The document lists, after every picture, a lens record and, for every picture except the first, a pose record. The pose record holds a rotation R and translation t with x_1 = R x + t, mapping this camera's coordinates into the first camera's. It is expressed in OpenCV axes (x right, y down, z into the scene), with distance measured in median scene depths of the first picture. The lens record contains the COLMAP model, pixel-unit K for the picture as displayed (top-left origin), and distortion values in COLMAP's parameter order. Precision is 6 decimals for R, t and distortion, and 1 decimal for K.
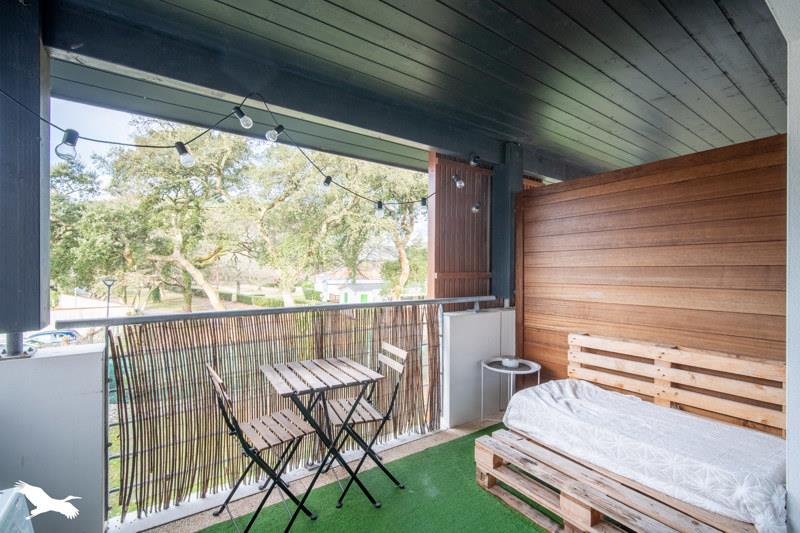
lens RADIAL K [[348.2, 0, 396.1], [0, 348.2, 267.7], [0, 0, 1]] dist [-0.002957, -0.000355]
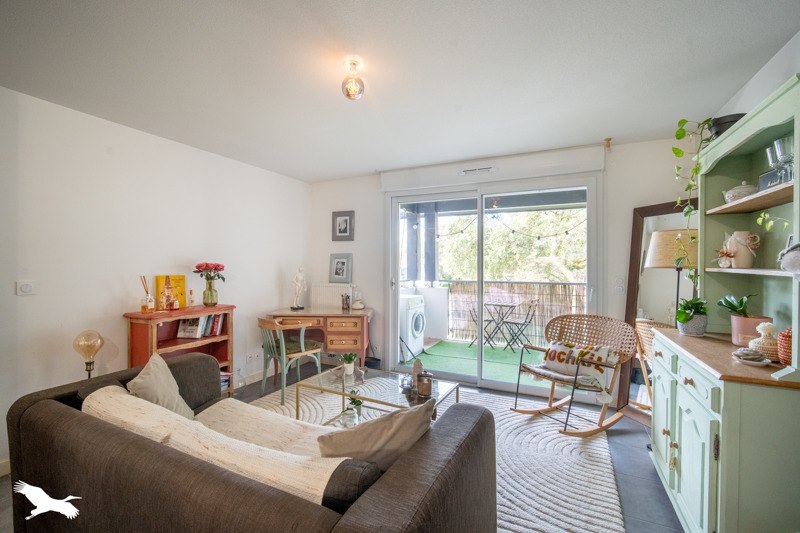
lens RADIAL K [[354.2, 0, 400.0], [0, 354.2, 266.5], [0, 0, 1]] dist [-0.001261, -0.000118]
pose [[0.498510, -0.006508, -0.866860, 1.196807], [0.001417, 0.999977, -0.006692, 0.014121], [0.866883, 0.002108, 0.498507, -0.725773]]
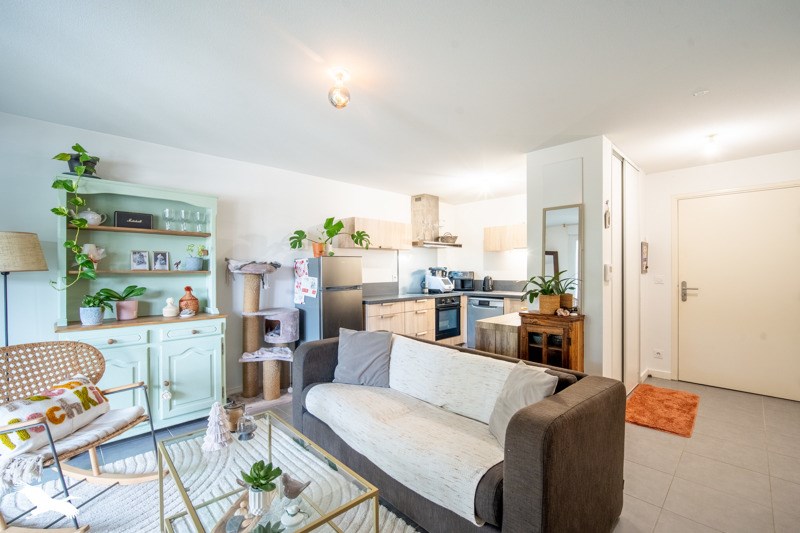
lens RADIAL K [[348.2, 0, 396.1], [0, 348.2, 267.7], [0, 0, 1]] dist [-0.002957, -0.000355]
pose [[-0.166487, -0.008881, 0.986004, -0.080951], [0.005378, 0.999936, 0.009914, 0.001222], [-0.986029, 0.006953, -0.166428, -0.469578]]
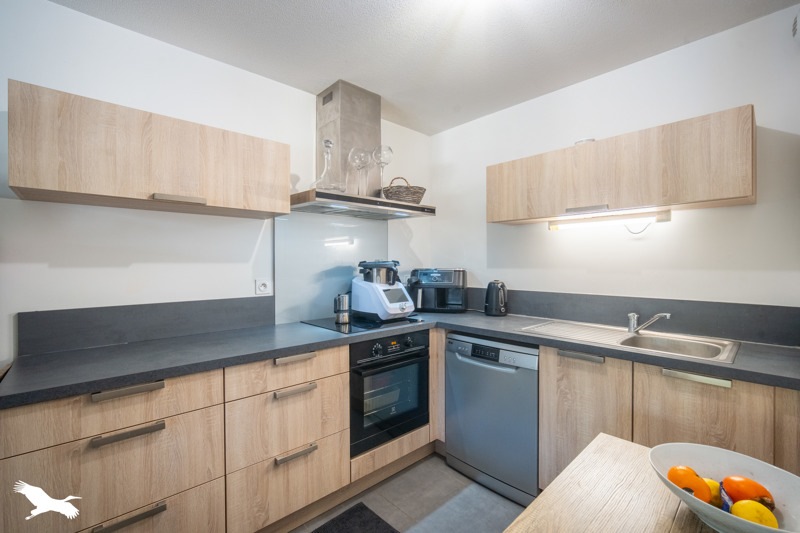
lens RADIAL K [[348.2, 0, 396.1], [0, 348.2, 267.7], [0, 0, 1]] dist [-0.002957, -0.000355]
pose [[-0.136884, -0.024765, 0.990277, 0.882734], [0.003960, 0.999666, 0.025548, 0.014052], [-0.990579, 0.007418, -0.136740, -0.912459]]
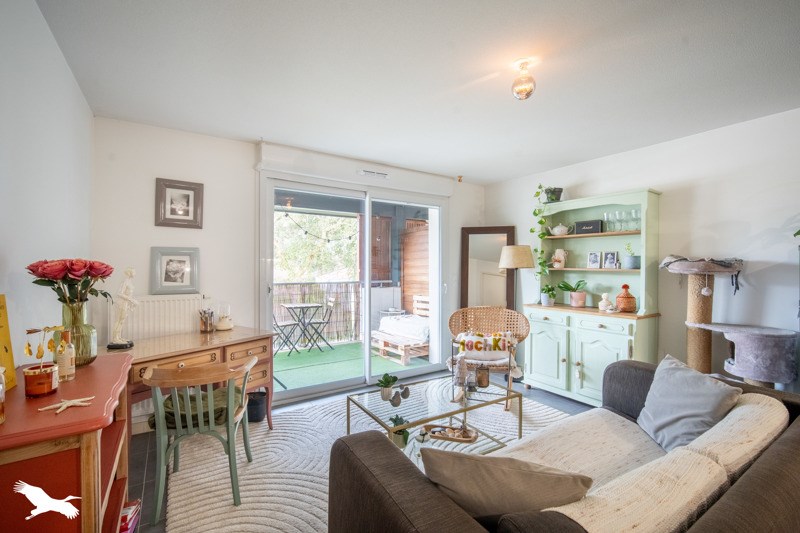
lens RADIAL K [[348.2, 0, 396.1], [0, 348.2, 267.7], [0, 0, 1]] dist [-0.002957, -0.000355]
pose [[0.999768, -0.007836, -0.020060, 0.372576], [0.007813, 0.999969, -0.001184, 0.008900], [0.020069, 0.001027, 0.999798, -1.112633]]
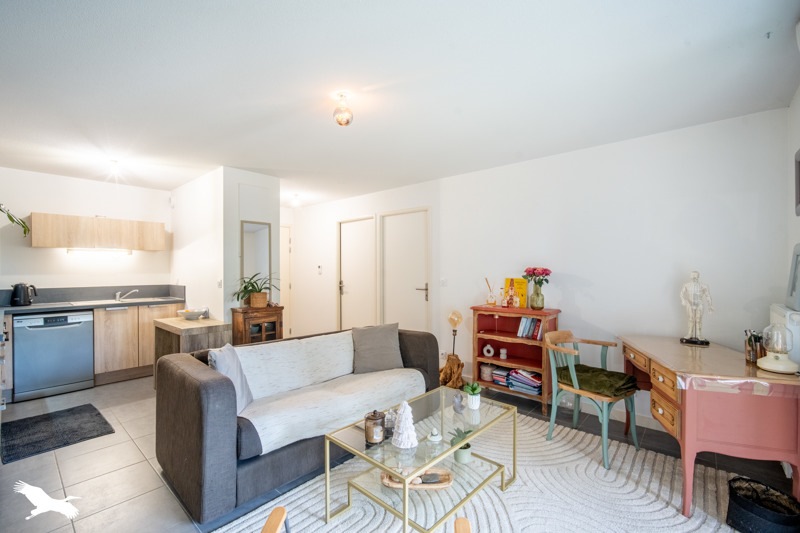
lens RADIAL K [[348.2, 0, 396.1], [0, 348.2, 267.7], [0, 0, 1]] dist [-0.002957, -0.000355]
pose [[-0.970411, -0.011048, -0.241206, 0.660318], [-0.009680, 0.999930, -0.006855, 0.007075], [0.241265, -0.004317, -0.970450, 0.264928]]
